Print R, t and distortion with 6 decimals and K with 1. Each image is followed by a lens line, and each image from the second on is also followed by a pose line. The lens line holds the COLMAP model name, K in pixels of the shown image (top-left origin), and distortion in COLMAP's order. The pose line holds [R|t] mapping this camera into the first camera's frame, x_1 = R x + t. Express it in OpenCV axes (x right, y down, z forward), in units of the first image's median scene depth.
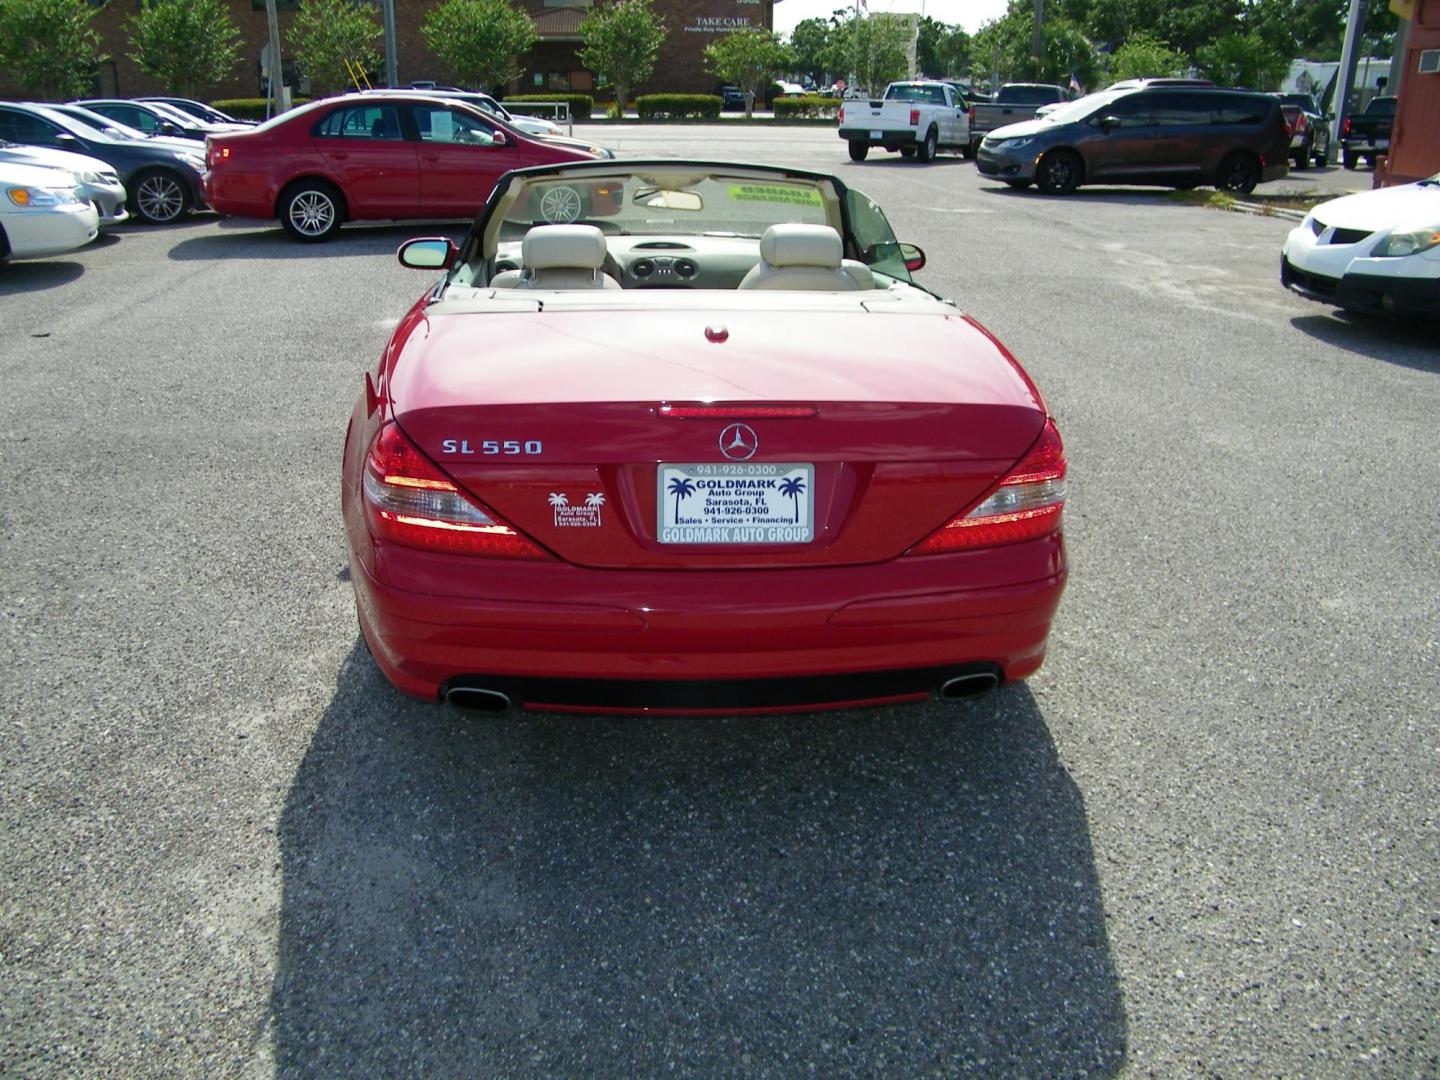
lens RADIAL K [[1228.9, 0, 704.4], [0, 1228.9, 514.3], [0, 0, 1]] dist [-0.192530, 0.175691]
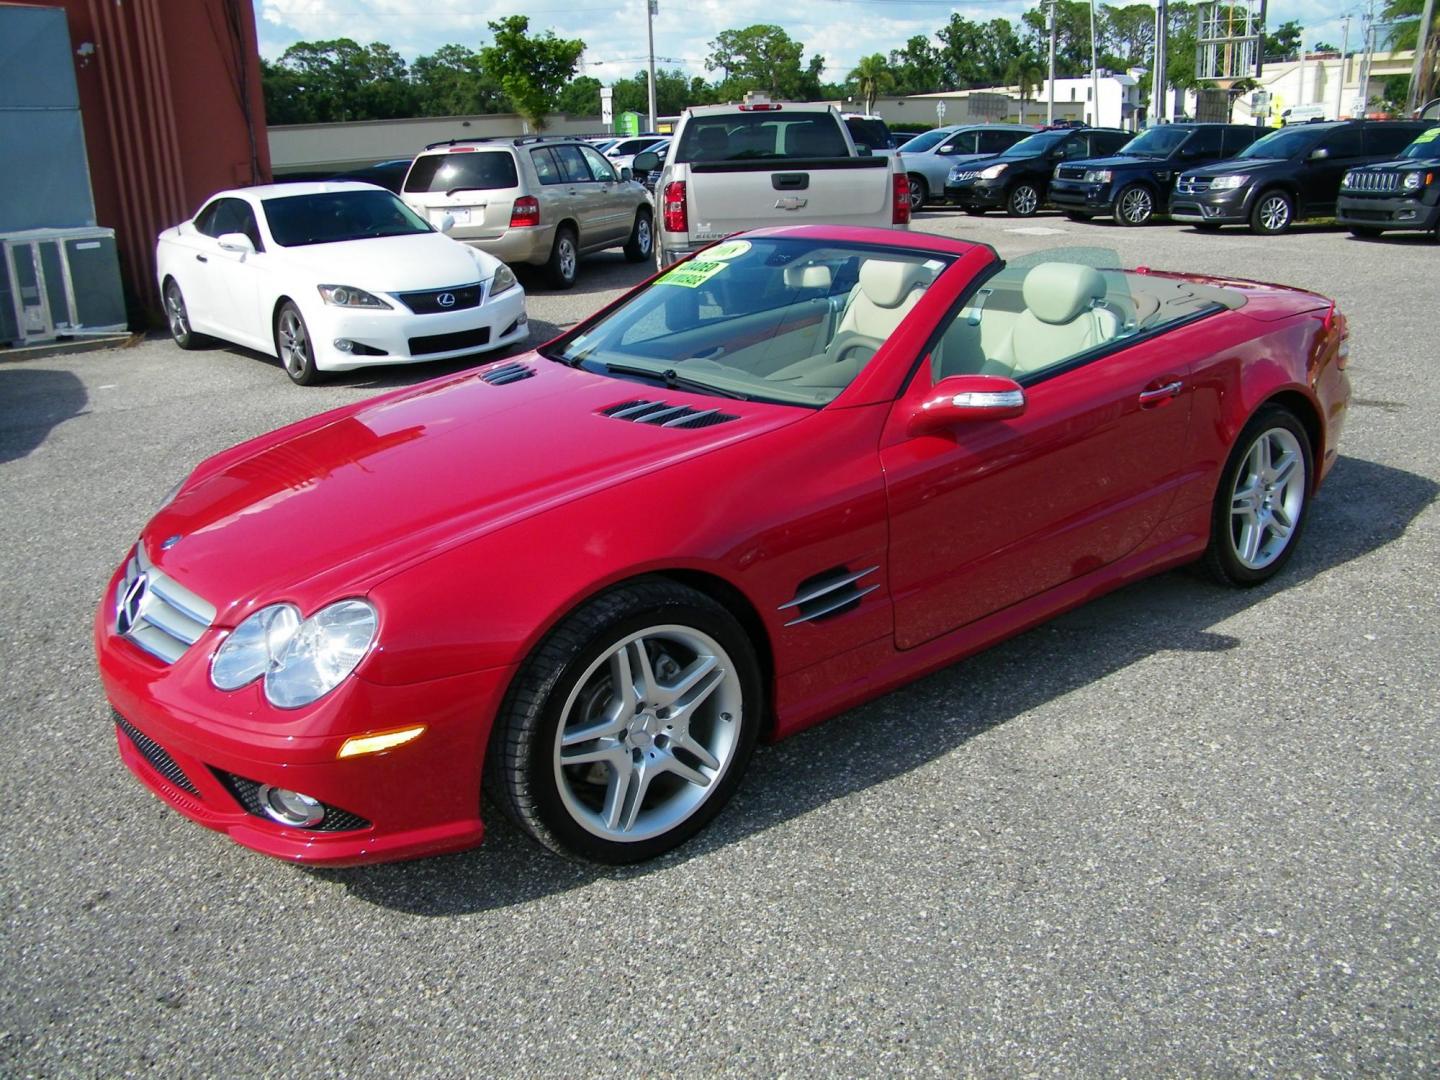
lens RADIAL K [[1228.9, 0, 712.6], [0, 1228.9, 512.3], [0, 0, 1]] dist [-0.192530, 0.175691]
pose [[-0.522199, -0.248294, 0.815878, -1.013762], [0.323458, 0.827534, 0.458870, -0.739855], [-0.789102, 0.503524, -0.351825, 1.971052]]
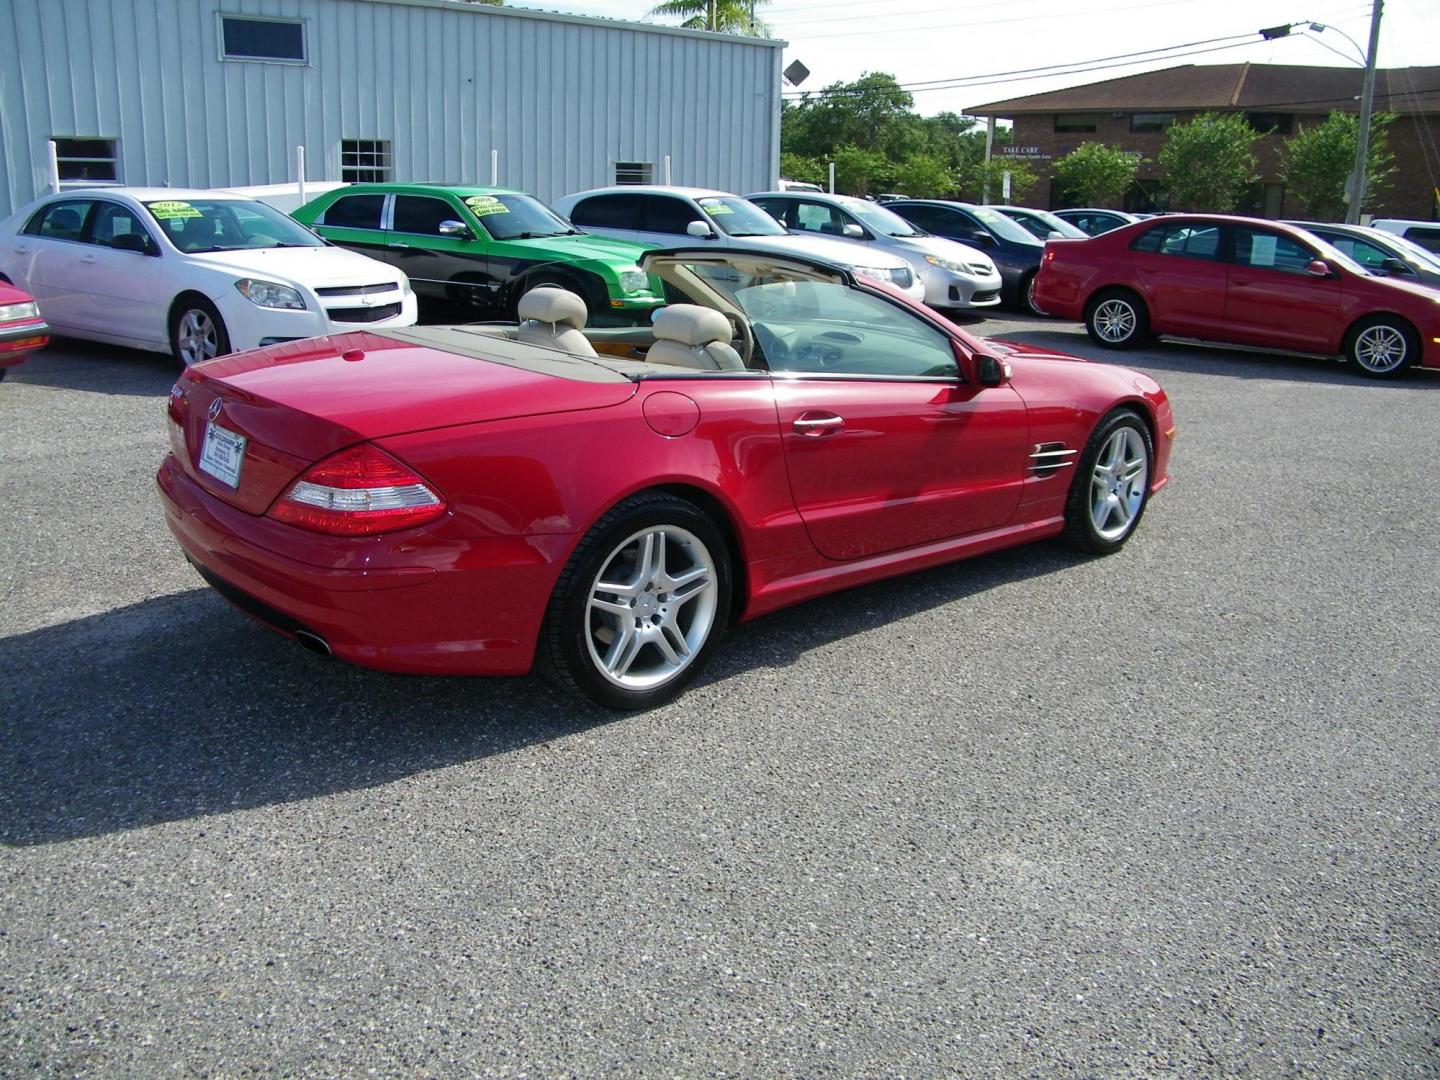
lens RADIAL K [[1228.9, 0, 706.0], [0, 1228.9, 499.2], [0, 0, 1]] dist [-0.192530, 0.175691]
pose [[0.589397, 0.206348, -0.781045, 1.149498], [-0.290135, 0.956391, 0.033730, -0.131521], [0.753945, 0.206728, 0.623563, 0.415630]]
